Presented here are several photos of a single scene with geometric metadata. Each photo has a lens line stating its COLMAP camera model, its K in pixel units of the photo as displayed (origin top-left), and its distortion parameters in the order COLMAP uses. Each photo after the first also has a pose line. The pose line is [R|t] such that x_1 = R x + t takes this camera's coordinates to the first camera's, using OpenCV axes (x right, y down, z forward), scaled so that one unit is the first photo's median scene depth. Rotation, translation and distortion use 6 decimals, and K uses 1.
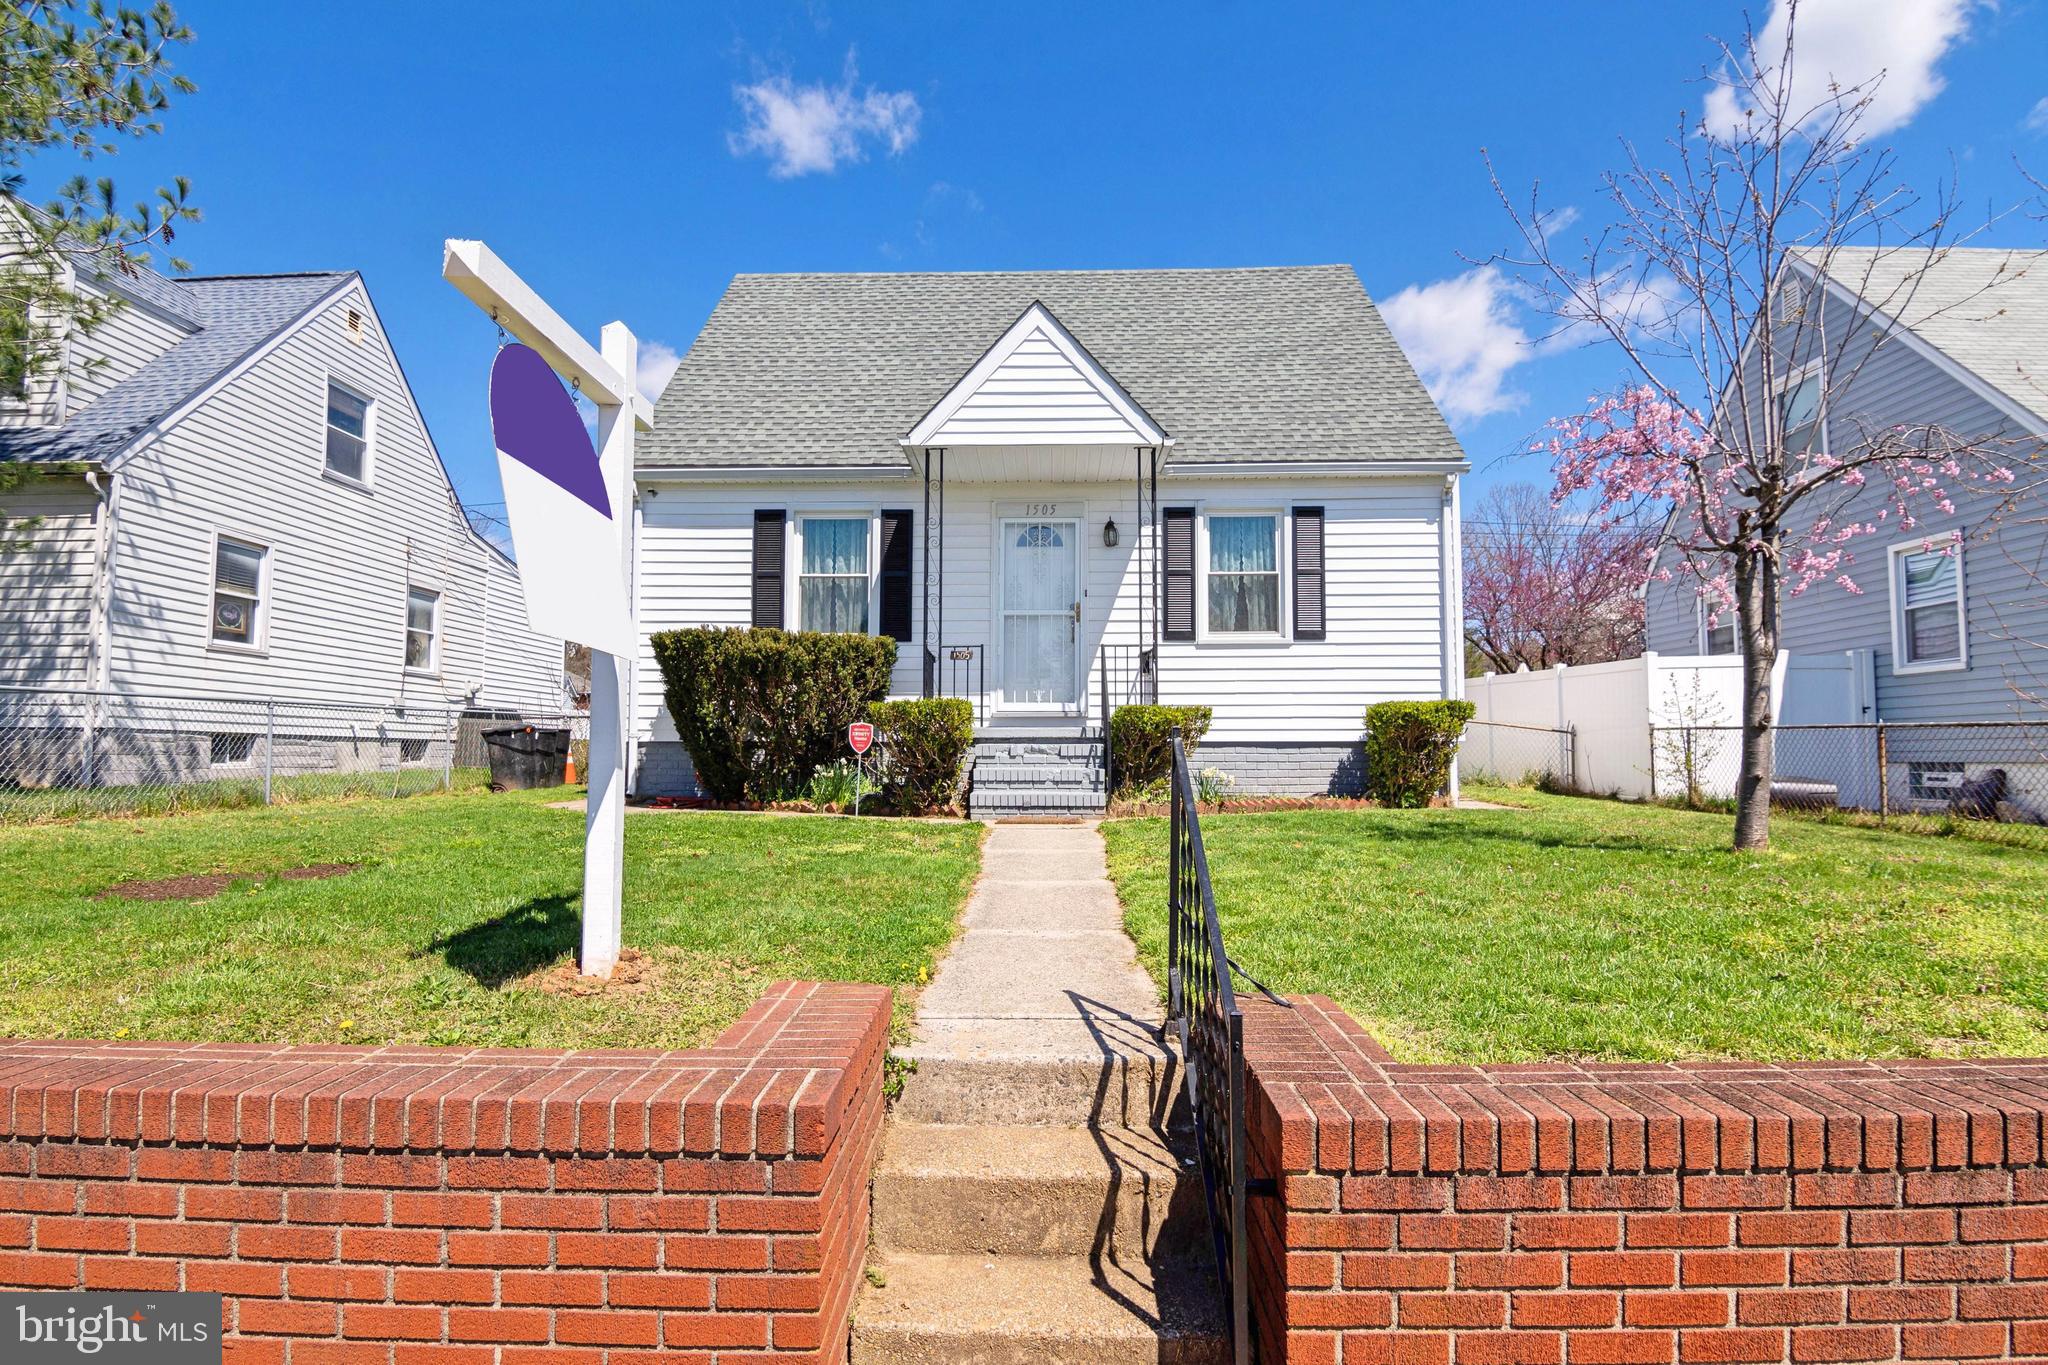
lens RADIAL K [[984.1, 0, 1029.5], [0, 984.1, 705.2], [0, 0, 1]] dist [0.008995, -0.009637]
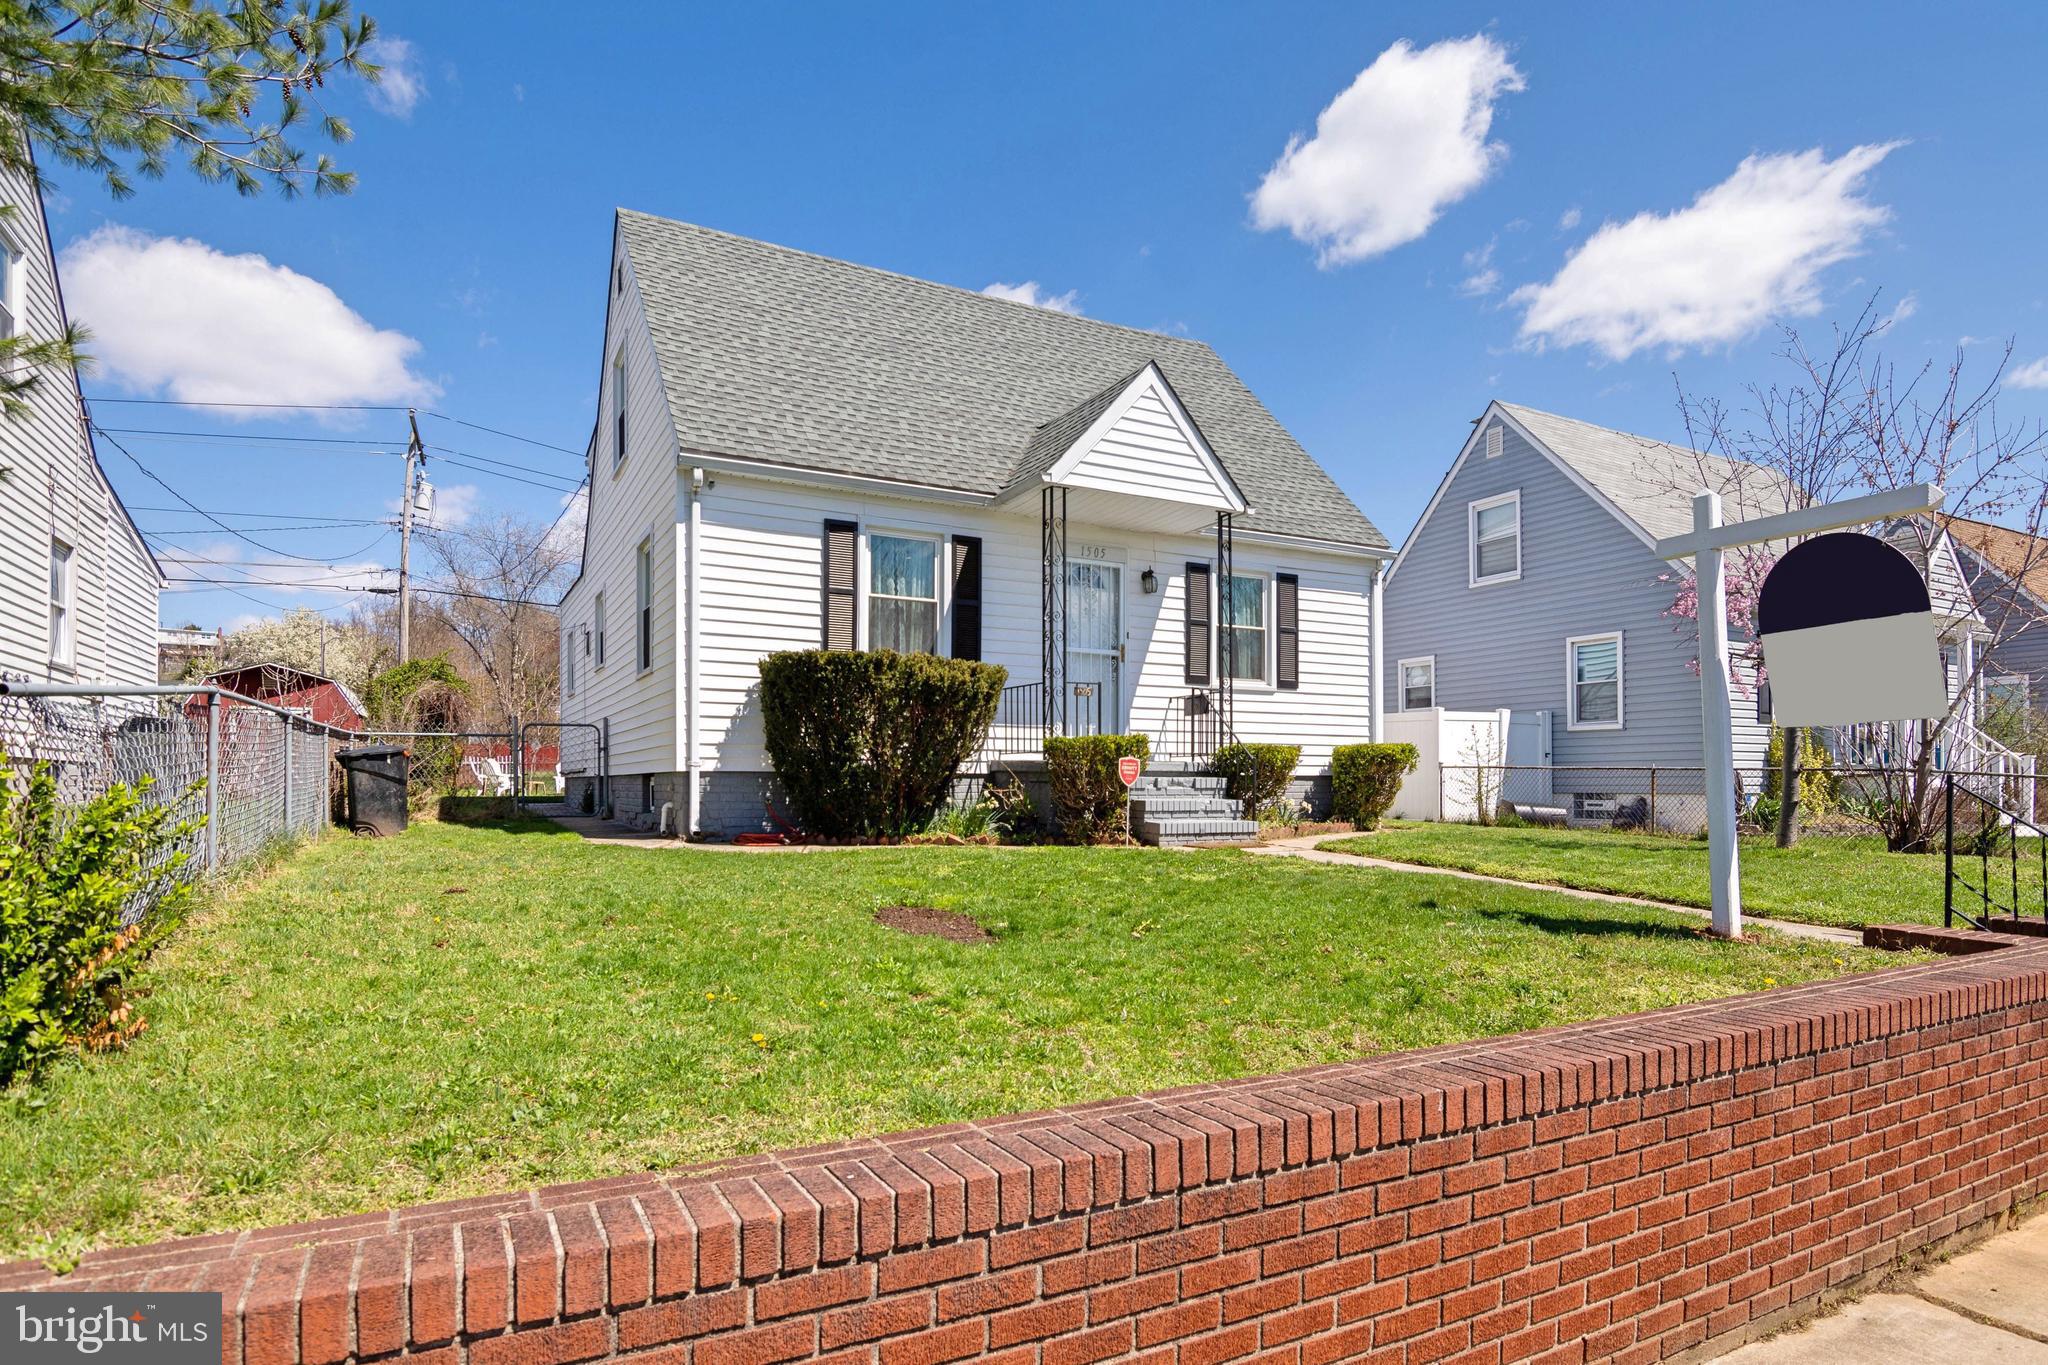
lens RADIAL K [[1107.6, 0, 994.0], [0, 1107.6, 769.4], [0, 0, 1]] dist [0.015679, -0.014177]
pose [[0.873590, 0.009401, 0.486572, -0.639006], [-0.026584, 0.999242, 0.028424, 0.000933], [-0.485936, -0.037766, 0.873178, 0.016639]]
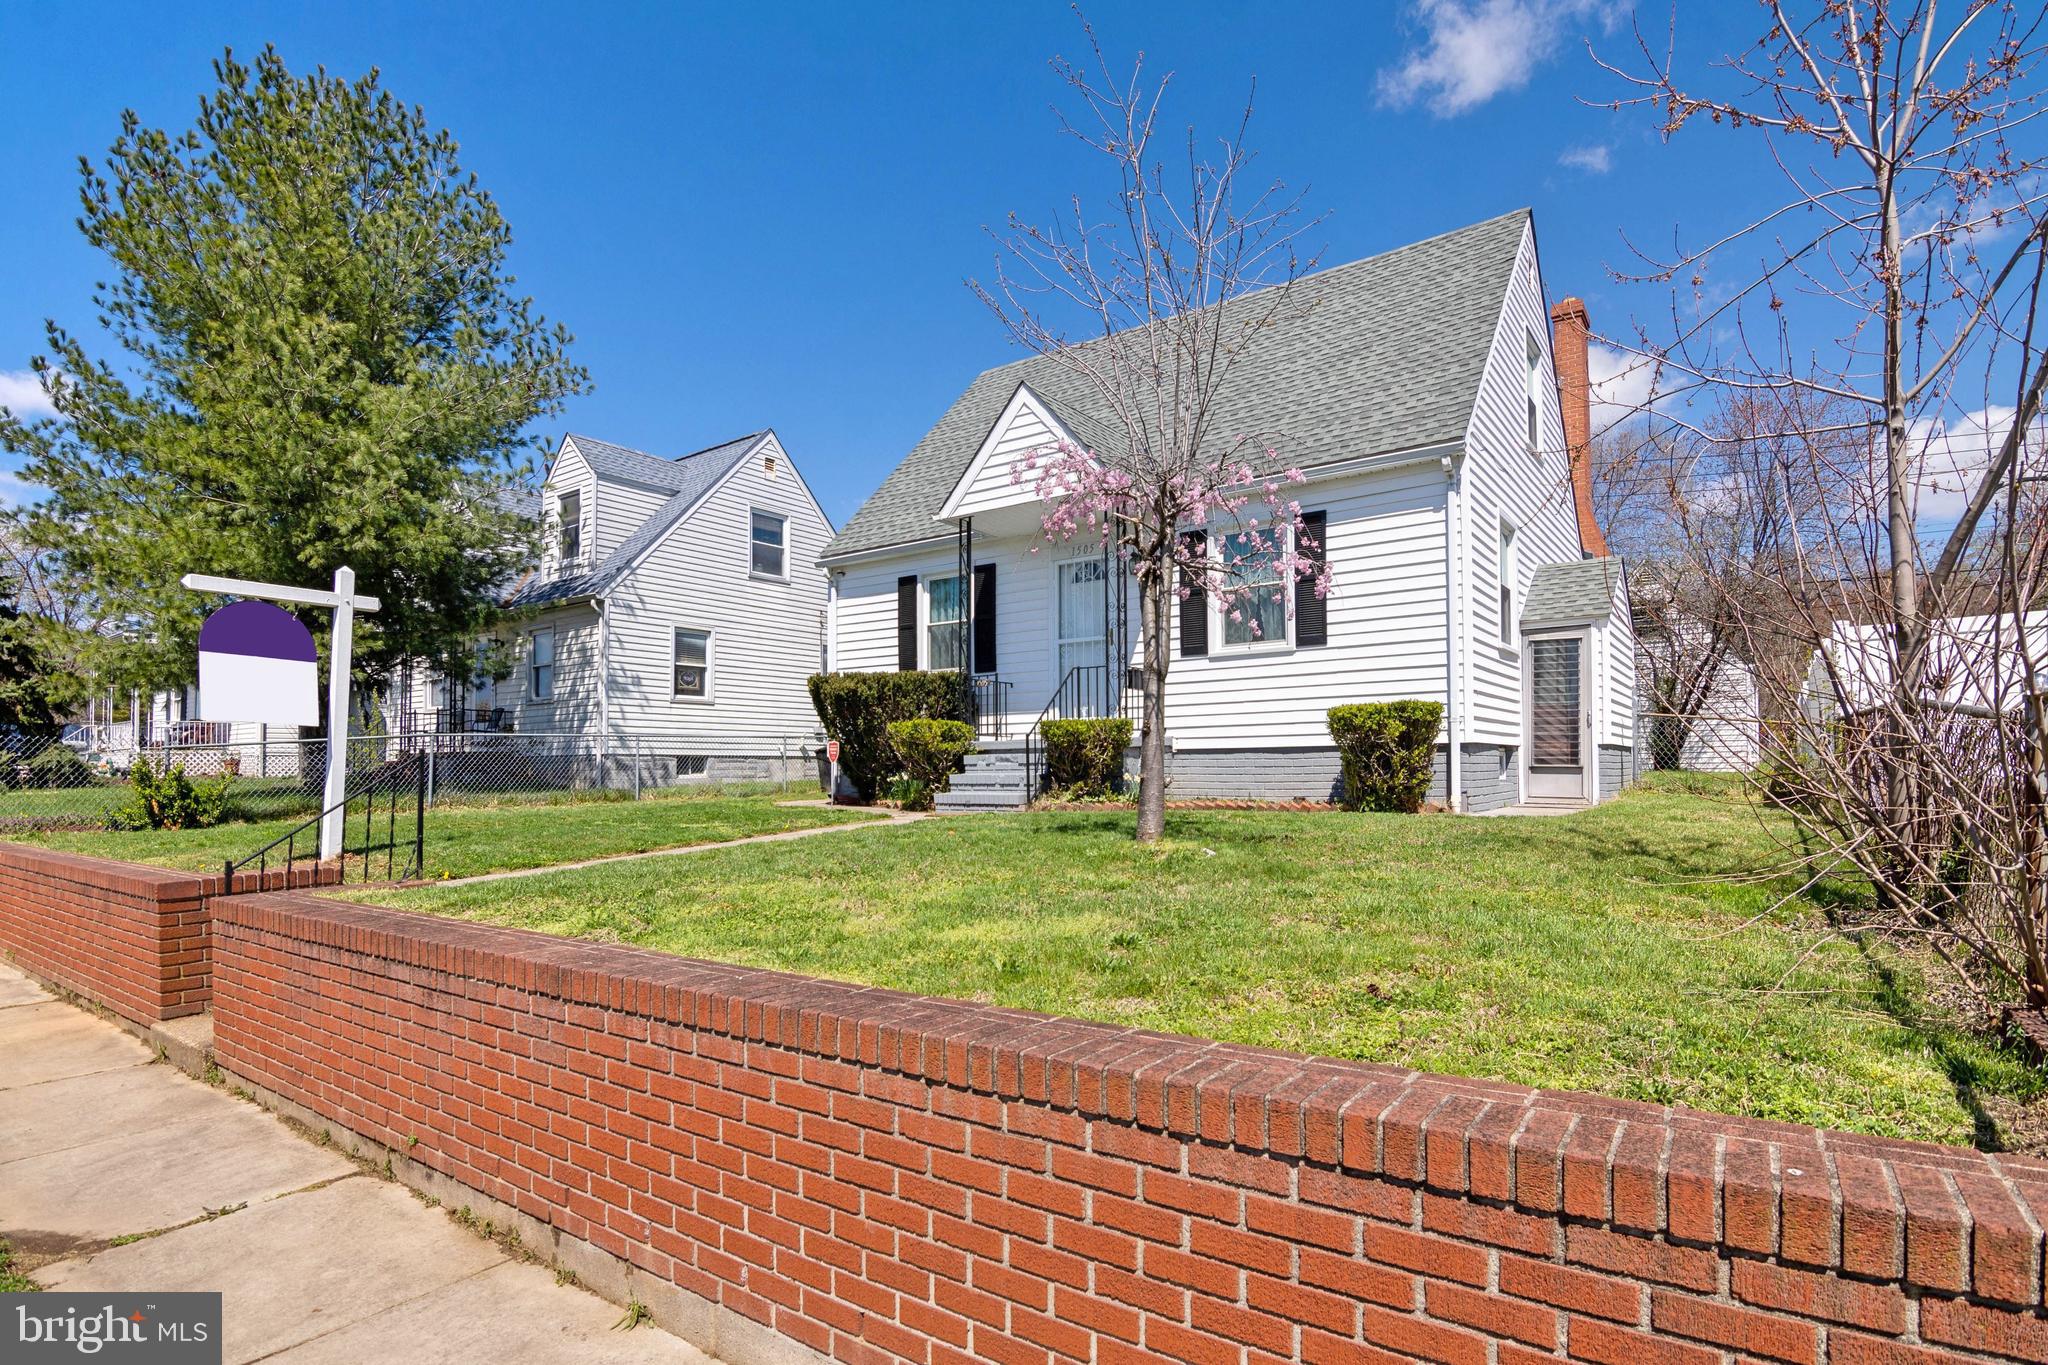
lens RADIAL K [[967.9, 0, 1028.0], [0, 967.9, 735.9], [0, 0, 1]] dist [0.008728, -0.007746]
pose [[0.846530, -0.028357, -0.531586, 0.541881], [0.039810, 0.999156, 0.010096, 0.004606], [0.530851, -0.029709, 0.846944, 0.000847]]
